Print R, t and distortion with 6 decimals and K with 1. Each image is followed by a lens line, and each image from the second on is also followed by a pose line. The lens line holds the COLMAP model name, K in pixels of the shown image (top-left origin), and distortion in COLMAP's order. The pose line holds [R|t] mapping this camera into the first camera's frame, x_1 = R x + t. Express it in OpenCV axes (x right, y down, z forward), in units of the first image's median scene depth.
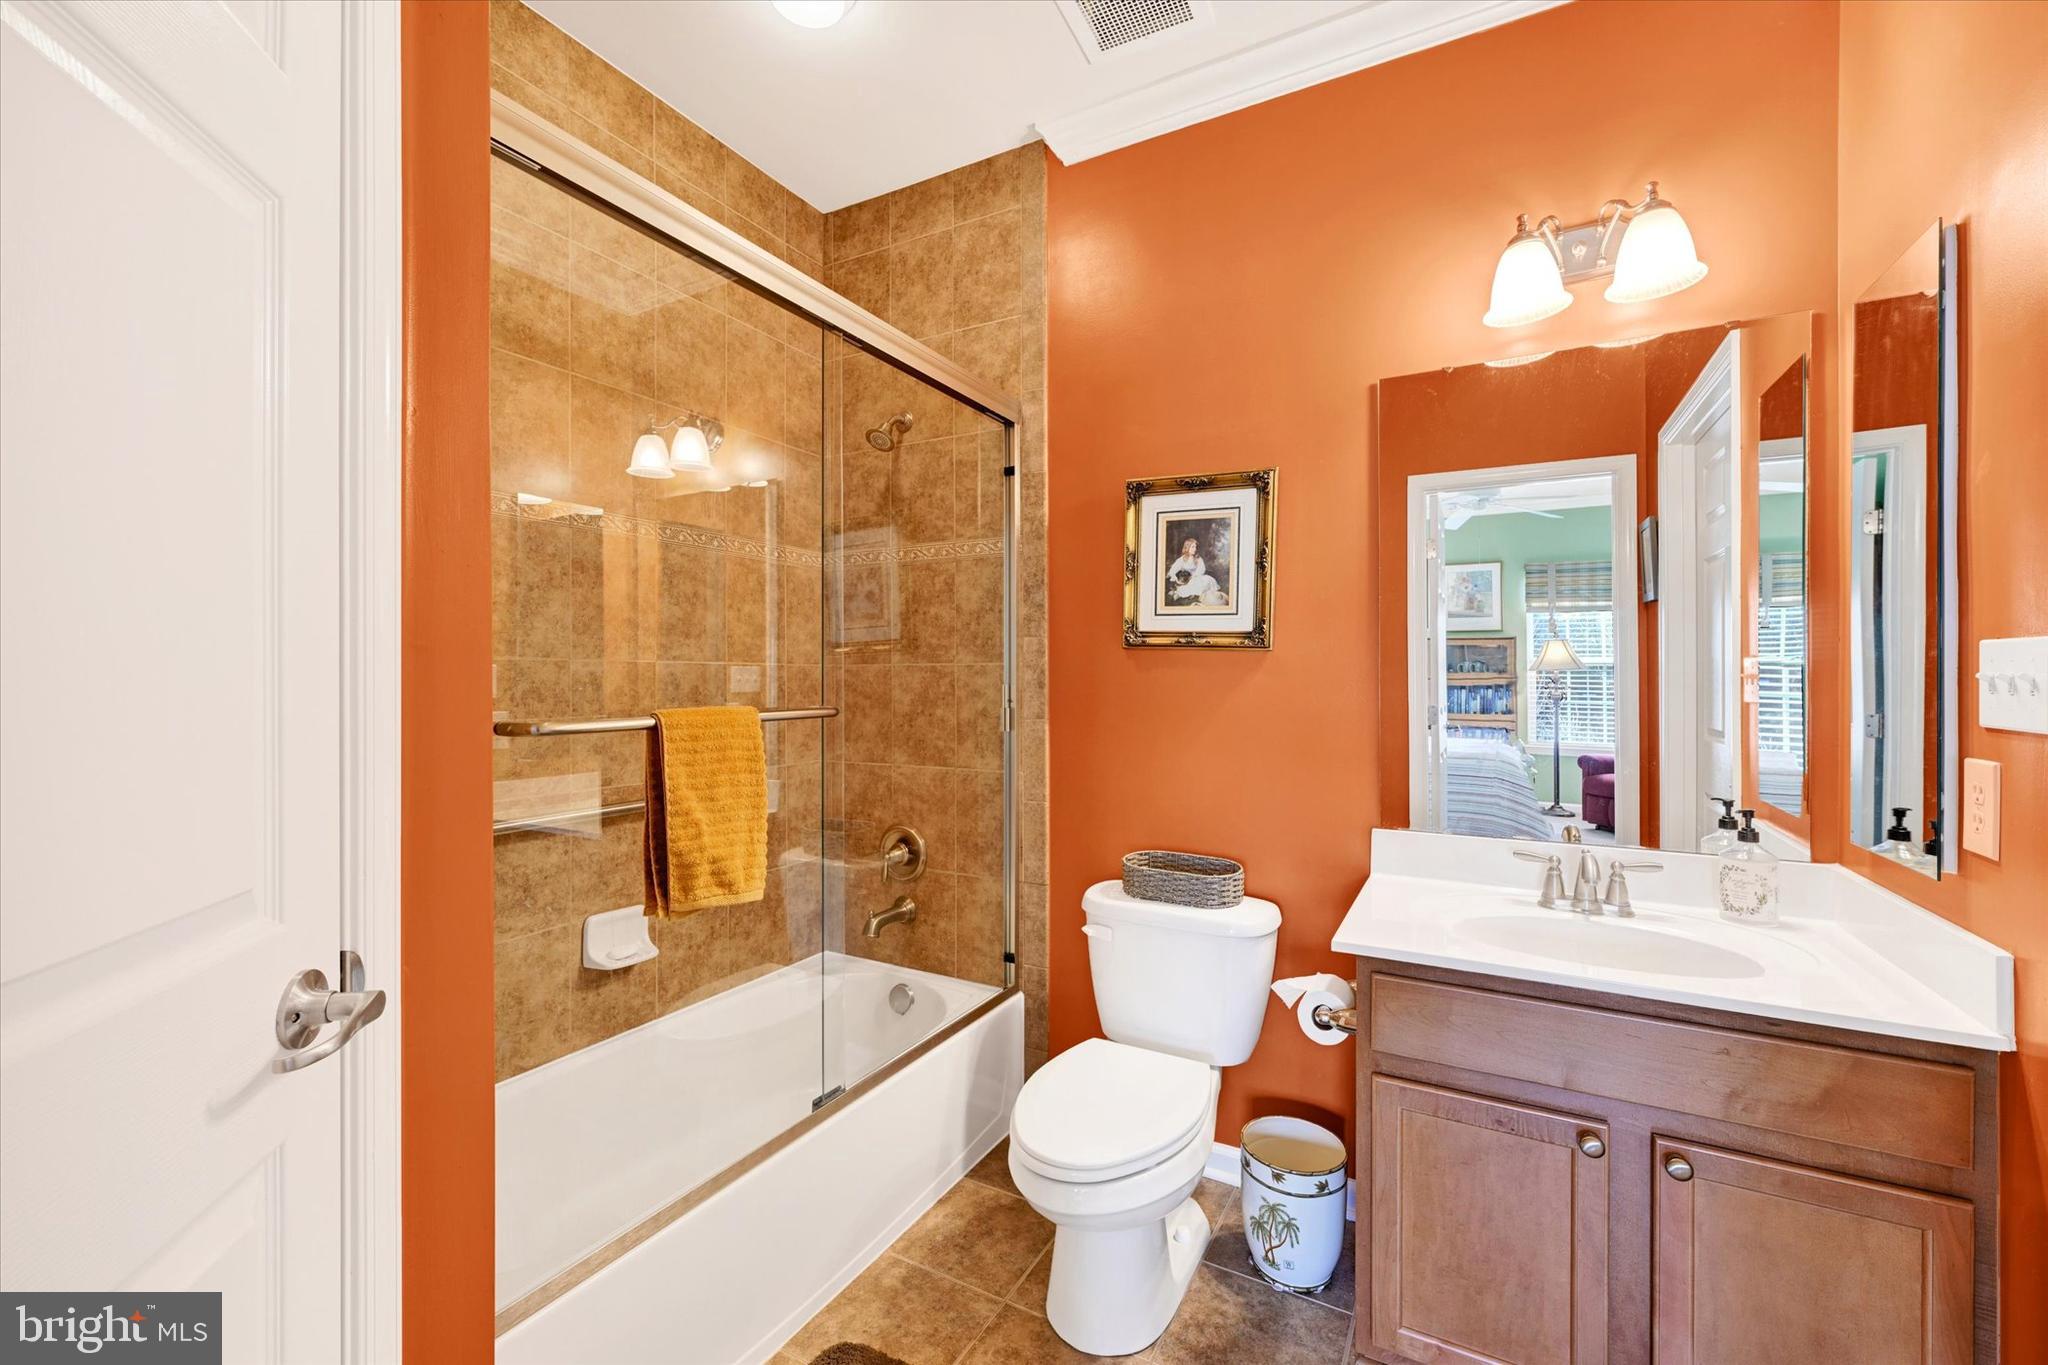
lens RADIAL K [[835.9, 0, 1022.6], [0, 835.9, 683.3], [0, 0, 1]] dist [0.002362, 0.000399]
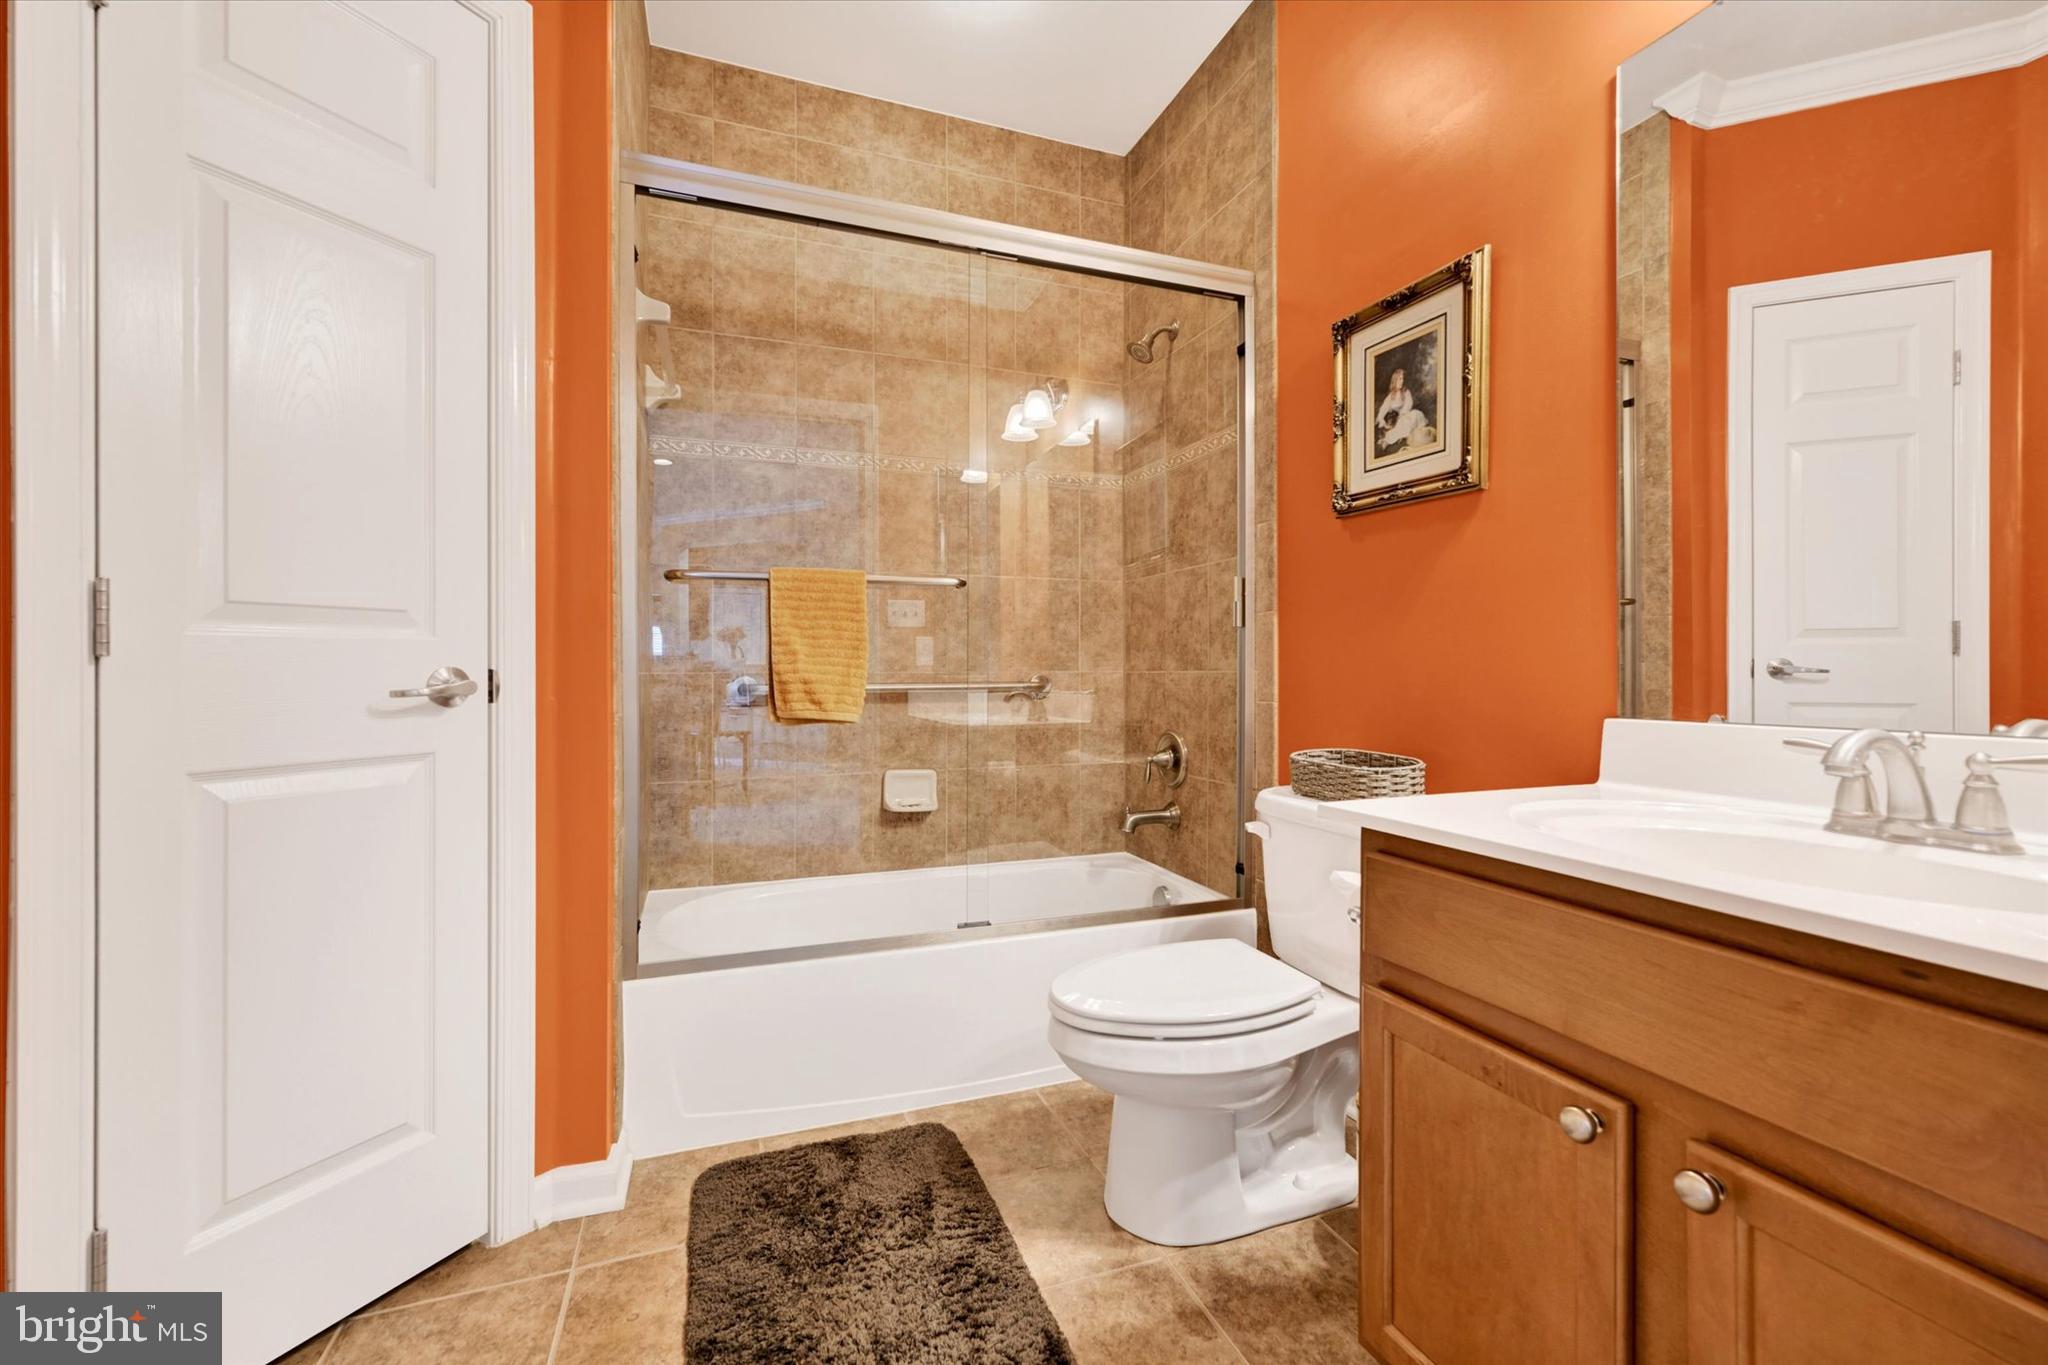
lens RADIAL K [[835.9, 0, 1017.7], [0, 835.9, 669.6], [0, 0, 1]] dist [0.002362, 0.000399]
pose [[0.760157, -0.003625, -0.649729, 0.436957], [-0.000054, 0.999984, -0.005642, 0.120564], [0.649740, 0.004324, 0.760145, 0.136927]]
